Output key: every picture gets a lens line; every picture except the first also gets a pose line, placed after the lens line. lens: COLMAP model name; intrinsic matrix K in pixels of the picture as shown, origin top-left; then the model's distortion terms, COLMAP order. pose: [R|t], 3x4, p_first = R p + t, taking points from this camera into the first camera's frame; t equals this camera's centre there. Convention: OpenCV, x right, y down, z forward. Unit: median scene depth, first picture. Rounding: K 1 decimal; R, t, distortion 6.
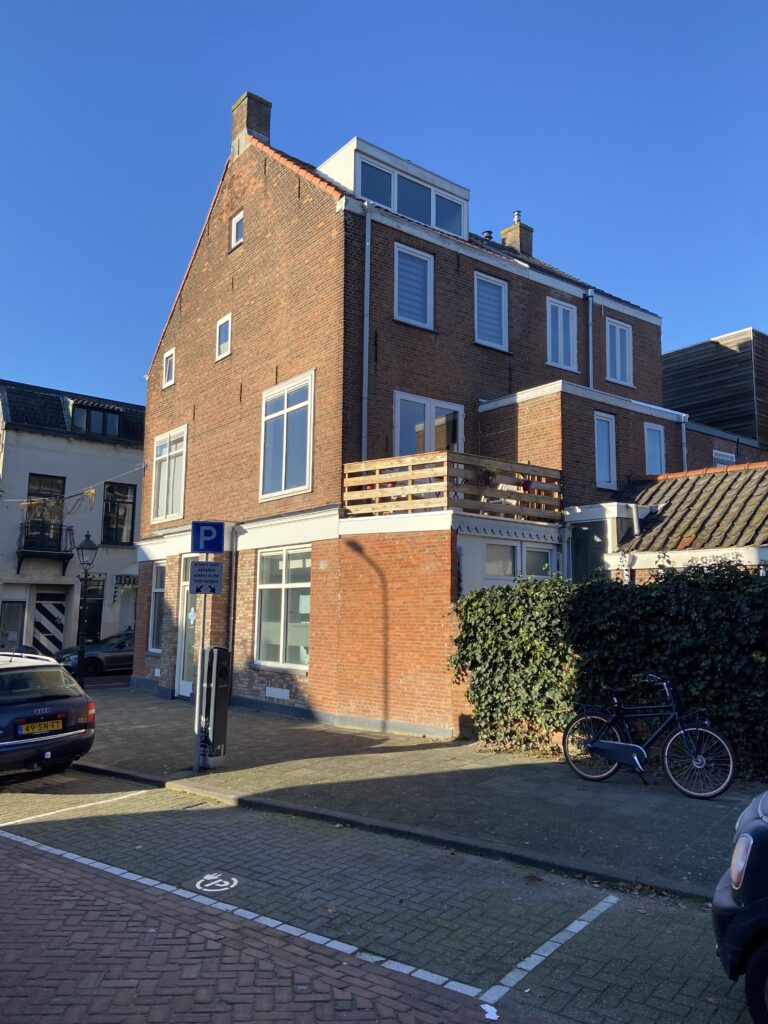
lens RADIAL K [[762.3, 0, 388.3], [0, 762.3, 514.5], [0, 0, 1]] dist [0.127359, -0.162769]
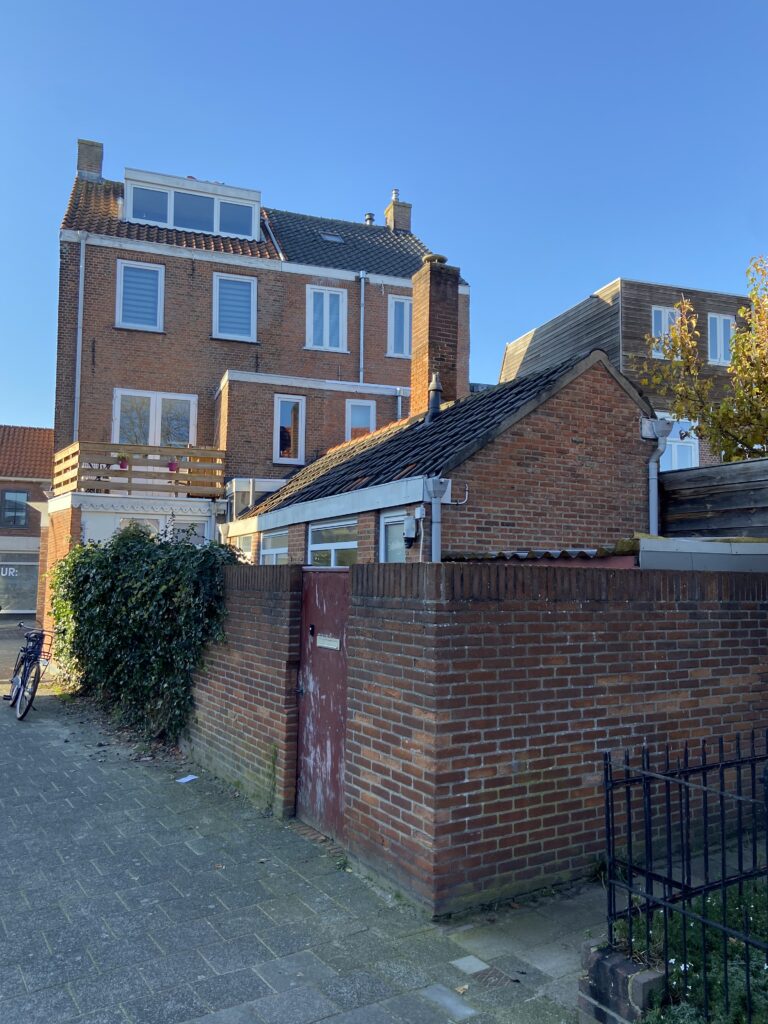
lens RADIAL K [[762.3, 0, 388.3], [0, 762.3, 514.5], [0, 0, 1]] dist [0.127359, -0.162769]
pose [[0.946594, -0.026775, -0.321315, 0.684108], [0.039953, 0.998606, 0.034487, 0.006046], [0.319944, -0.045483, 0.946344, 0.002515]]
